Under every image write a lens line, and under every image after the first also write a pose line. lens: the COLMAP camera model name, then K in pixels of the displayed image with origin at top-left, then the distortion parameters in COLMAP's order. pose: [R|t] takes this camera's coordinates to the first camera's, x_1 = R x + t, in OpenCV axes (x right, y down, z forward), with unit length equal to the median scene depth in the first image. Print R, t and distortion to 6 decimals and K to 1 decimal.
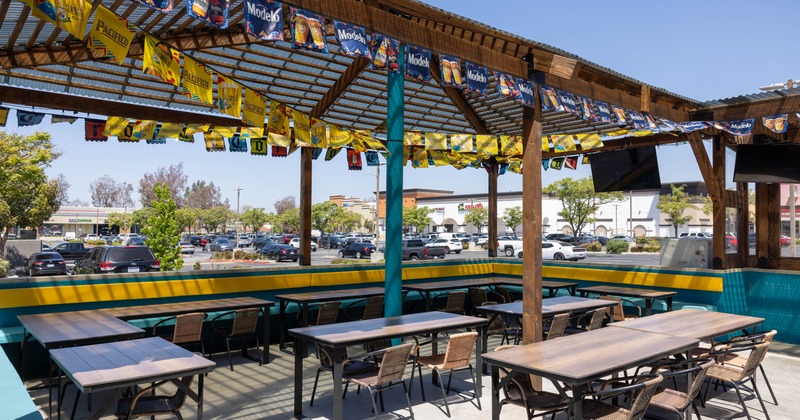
lens RADIAL K [[550.7, 0, 401.4], [0, 550.7, 212.6], [0, 0, 1]] dist [-0.009987, -0.001504]
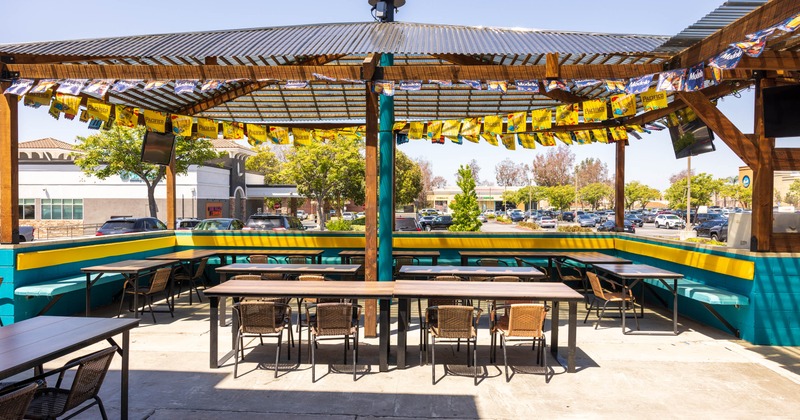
lens RADIAL K [[550.7, 0, 401.4], [0, 550.7, 209.0], [0, 0, 1]] dist [-0.009987, -0.001504]
pose [[0.724925, 0.003560, -0.688819, 0.286649], [0.021149, 0.999400, 0.027423, 0.004447], [0.688503, -0.034447, 0.724415, 0.040648]]
